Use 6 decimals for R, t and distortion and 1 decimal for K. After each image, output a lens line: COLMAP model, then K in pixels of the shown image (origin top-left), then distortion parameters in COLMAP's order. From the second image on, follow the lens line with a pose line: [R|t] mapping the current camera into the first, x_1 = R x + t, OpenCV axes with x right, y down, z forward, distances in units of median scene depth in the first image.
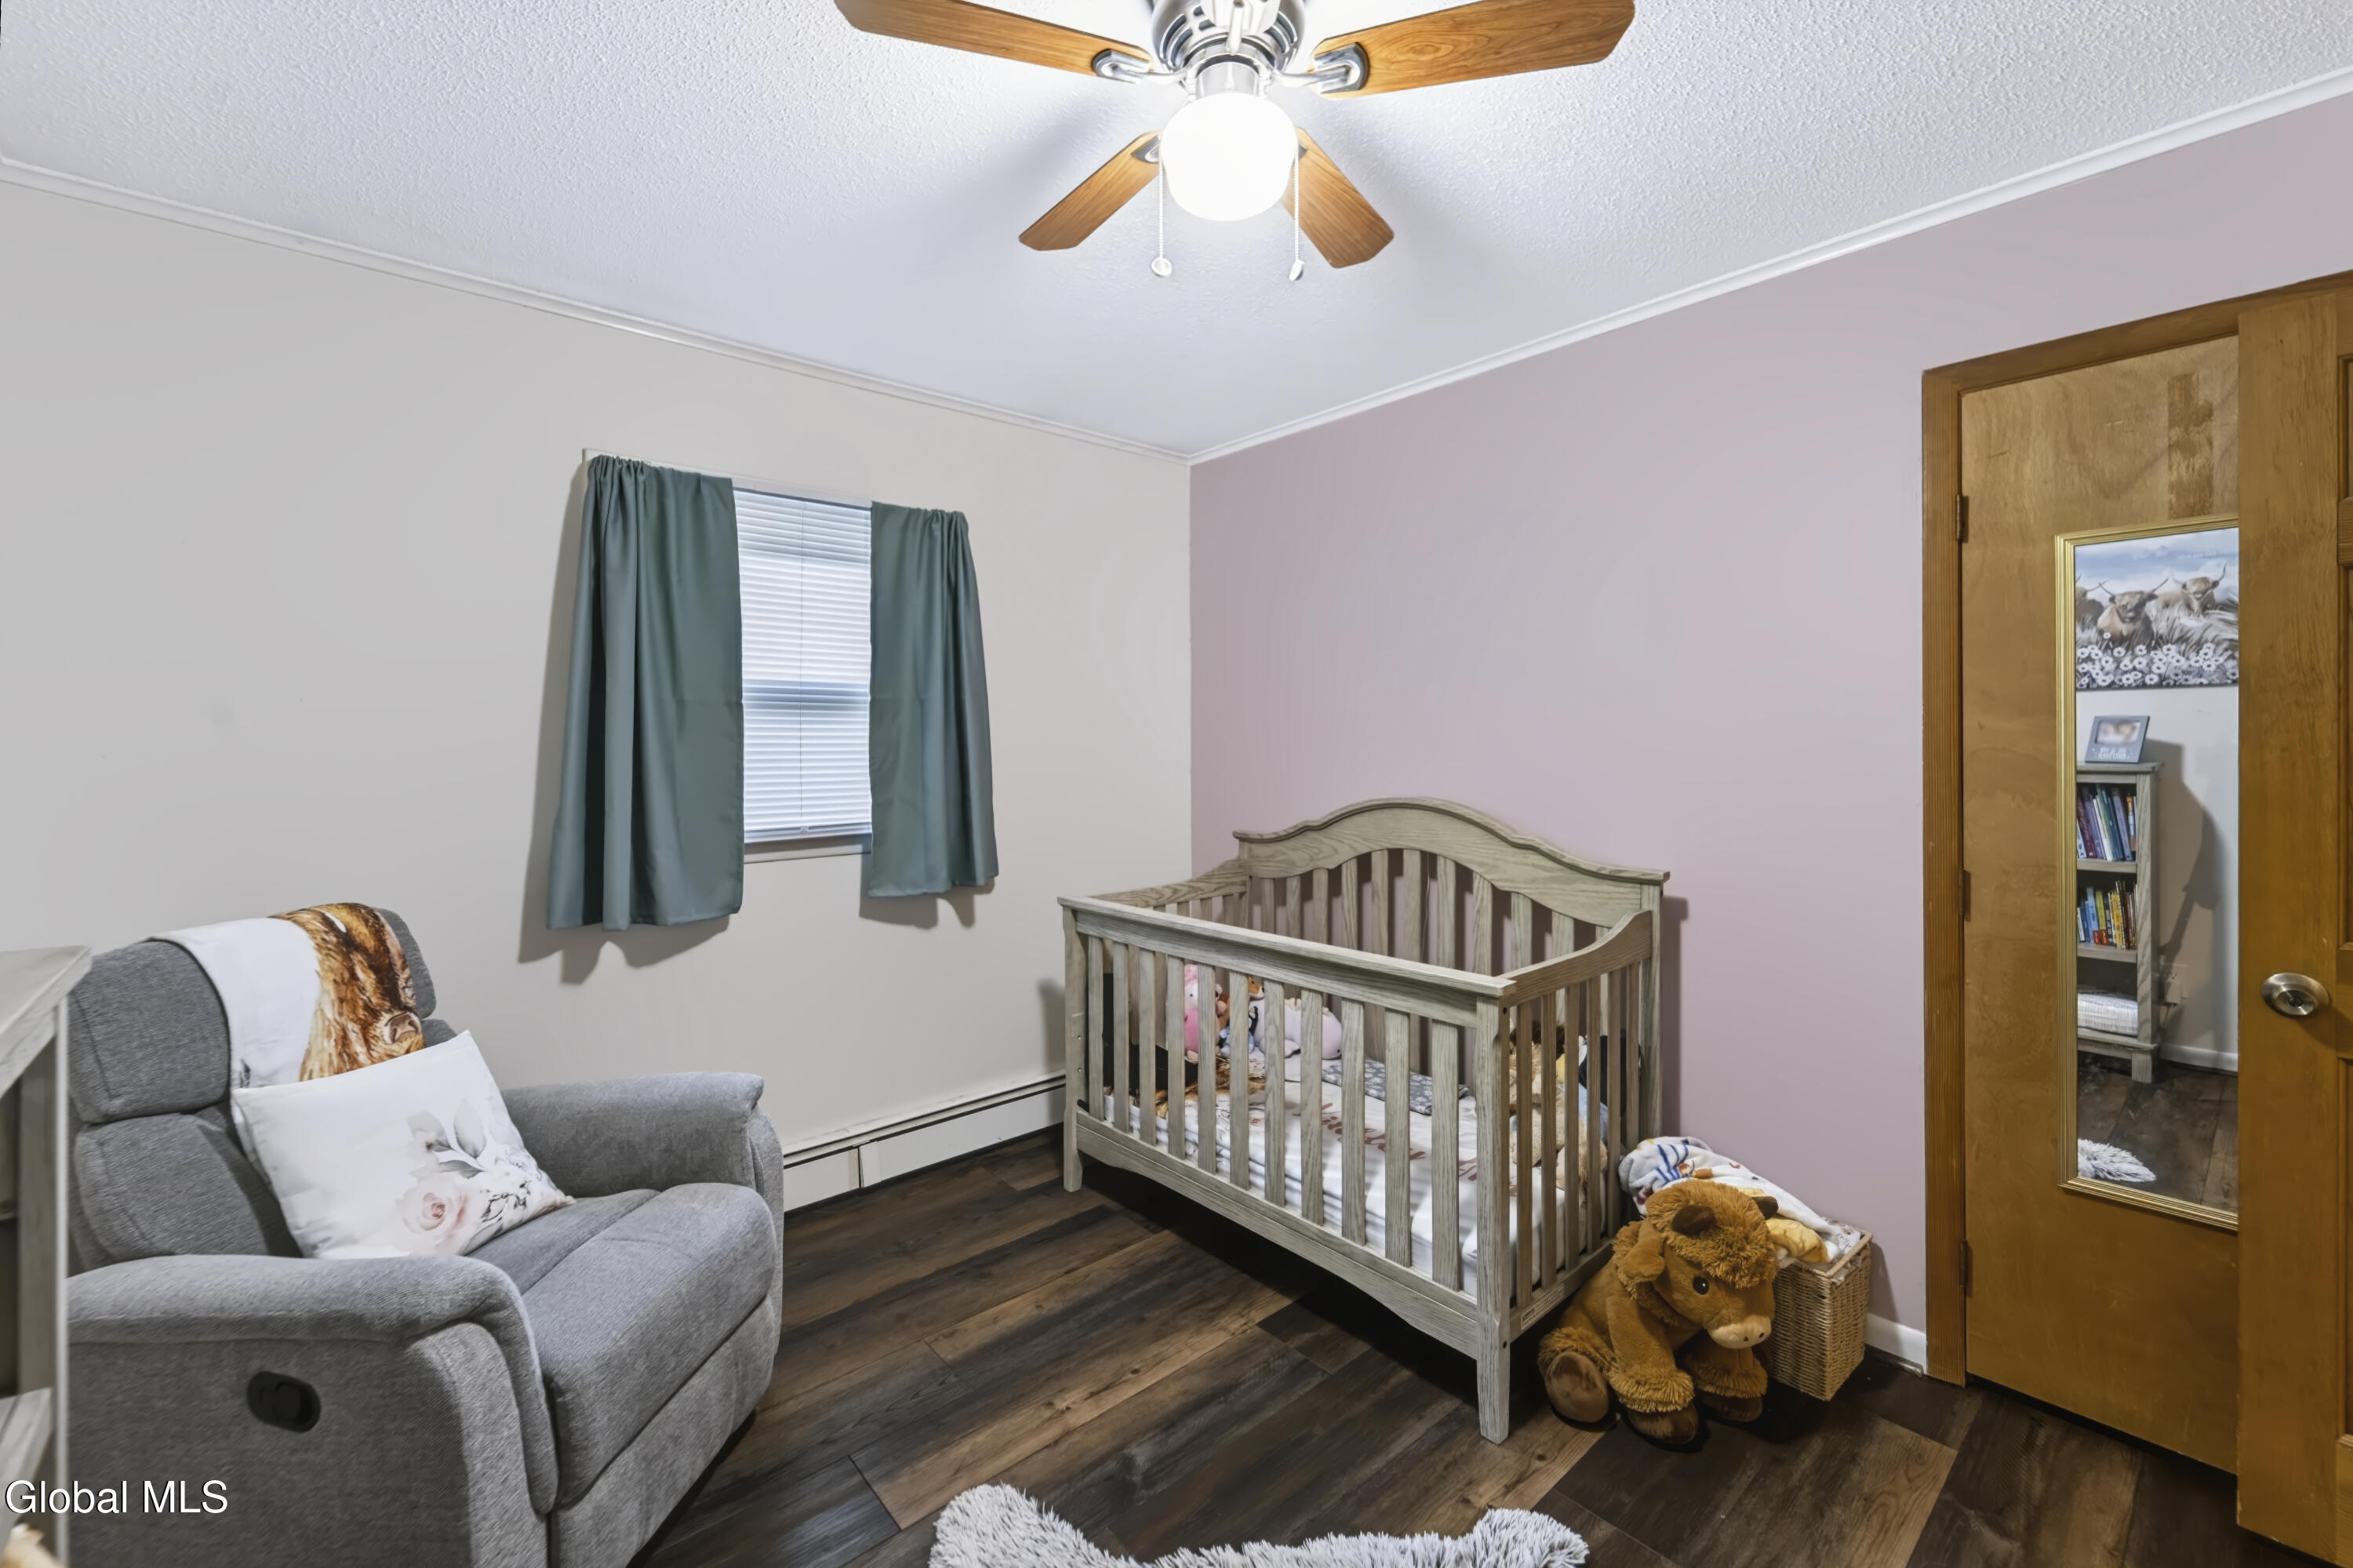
lens RADIAL K [[965.5, 0, 1180.5], [0, 965.5, 730.5], [0, 0, 1]] dist [0.000323, 0.000016]
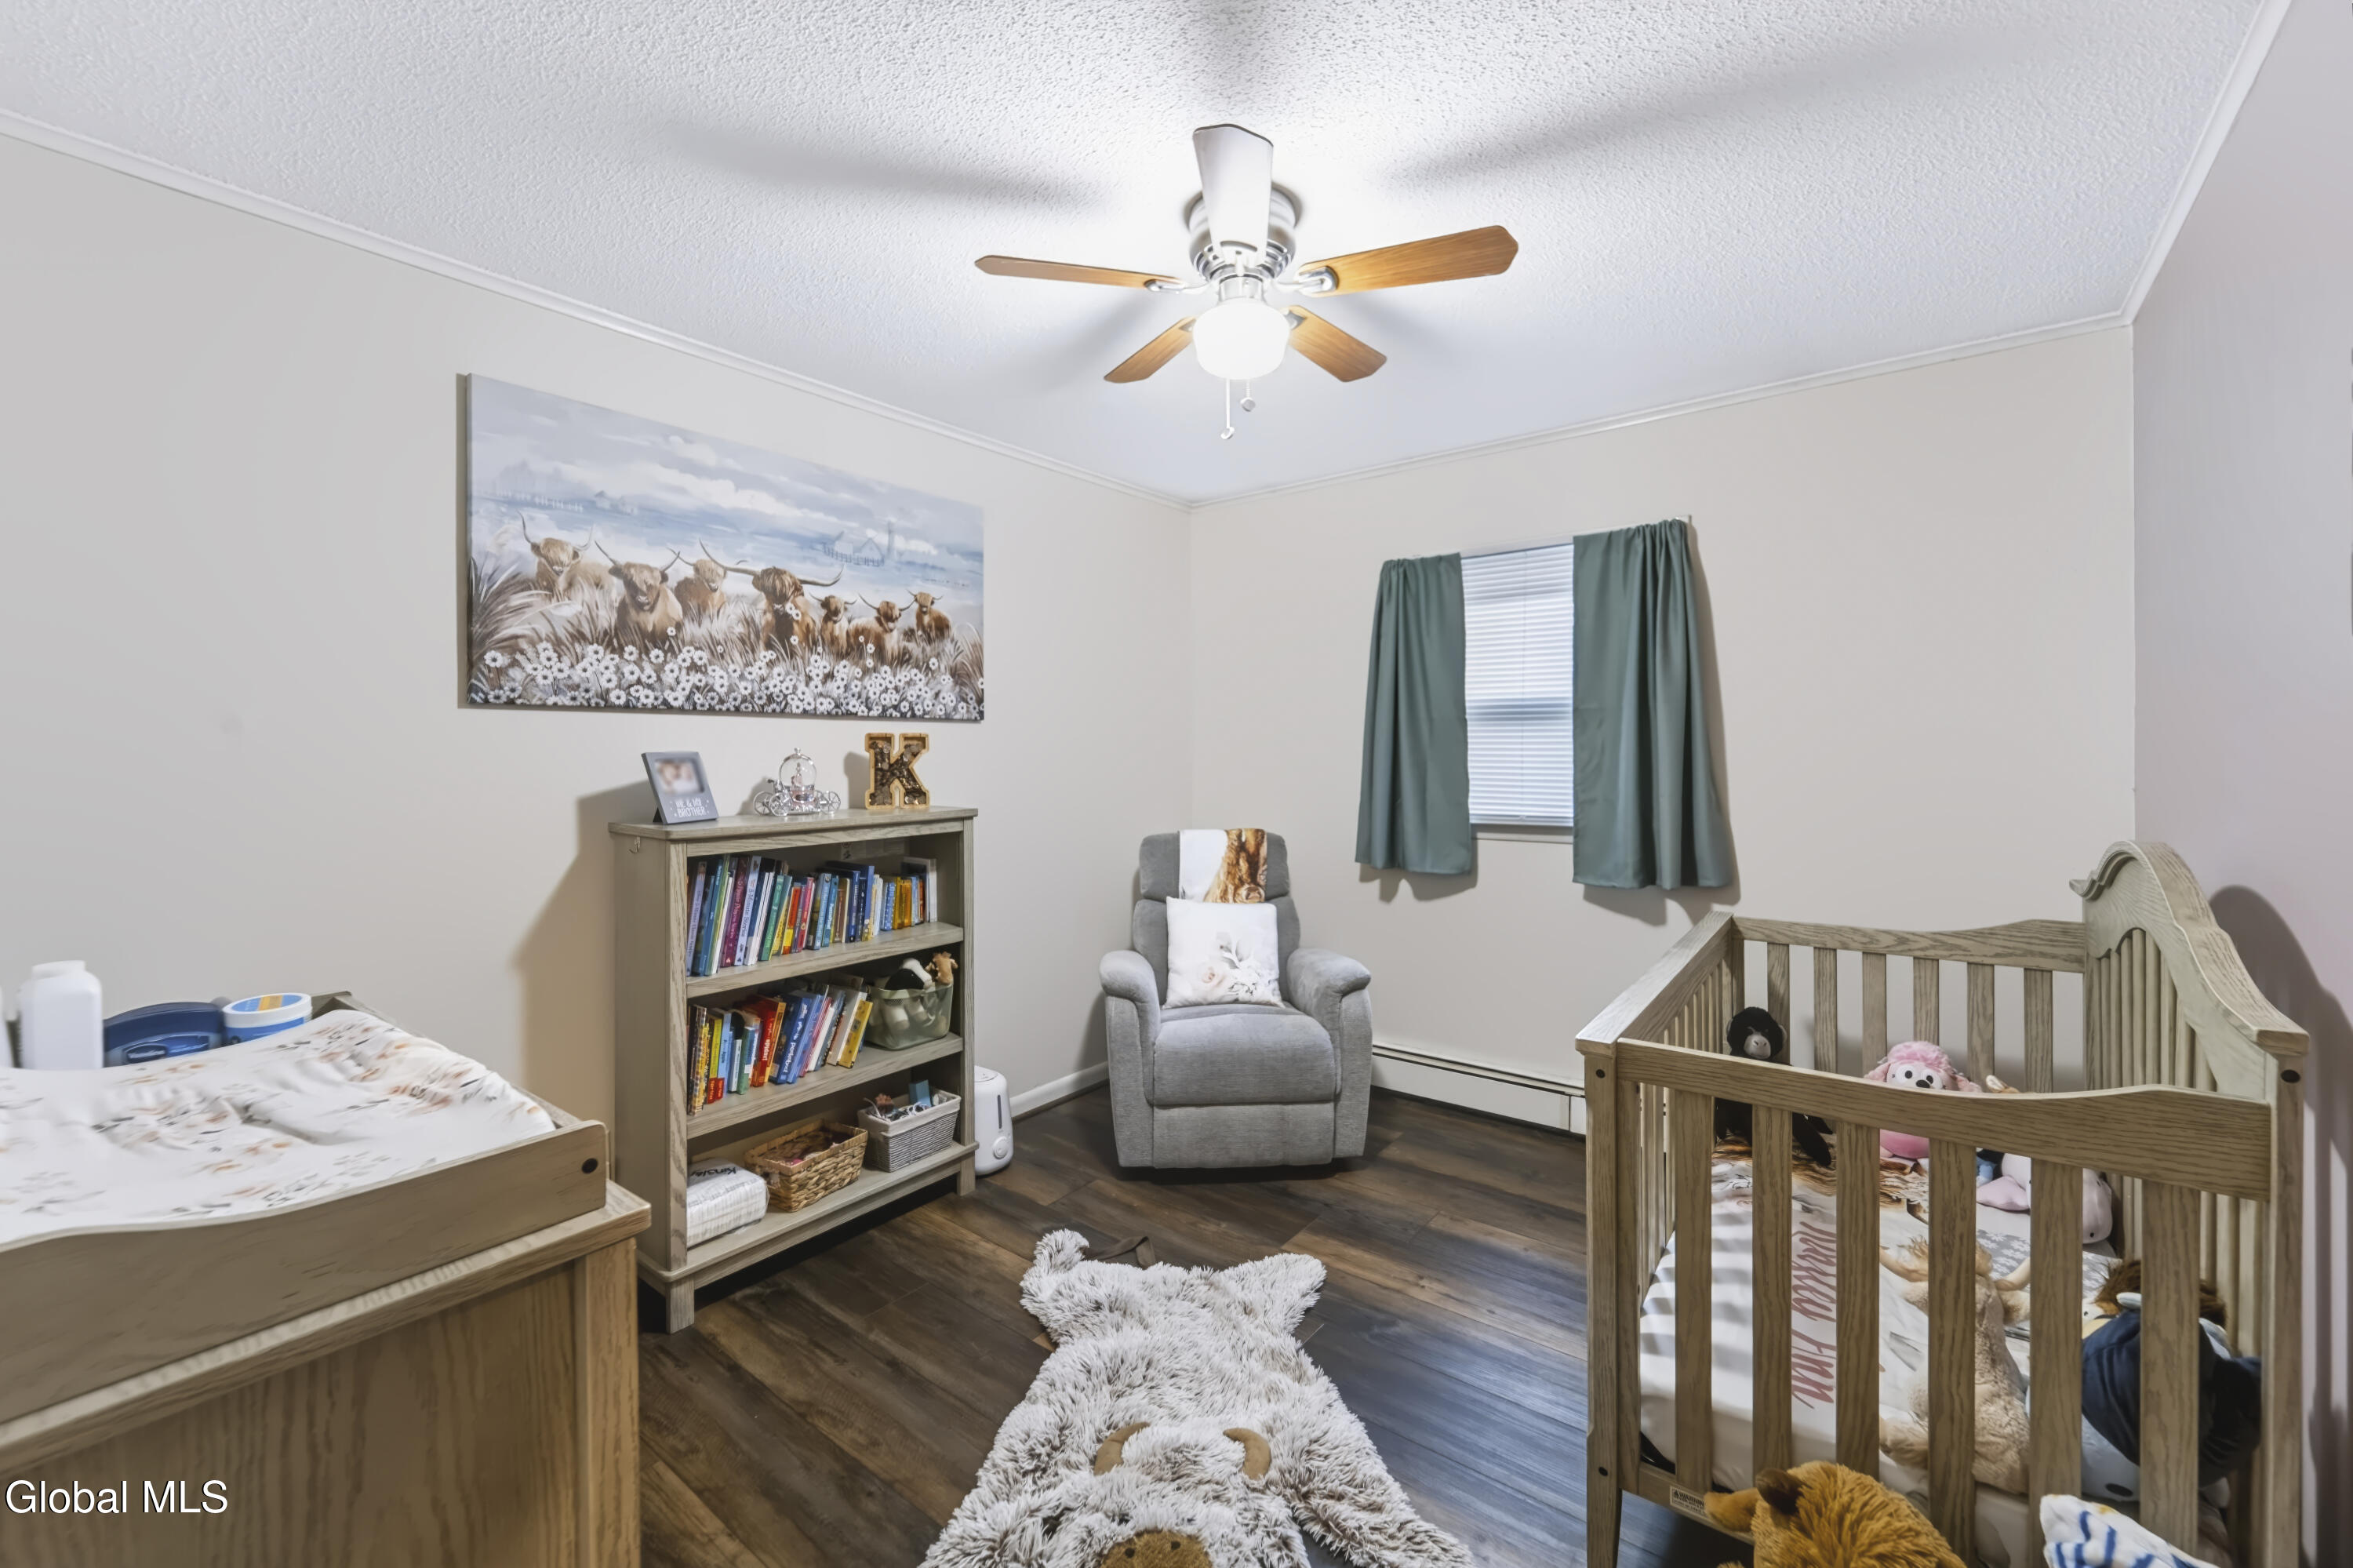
lens RADIAL K [[955.4, 0, 1173.3], [0, 955.4, 755.0], [0, 0, 1]] dist [-0.000970, -0.000035]
pose [[0.182572, 0.006220, -0.983173, 0.768399], [0.012372, 0.999886, 0.008623, 0.006331], [0.983115, -0.013738, 0.182474, 0.355657]]
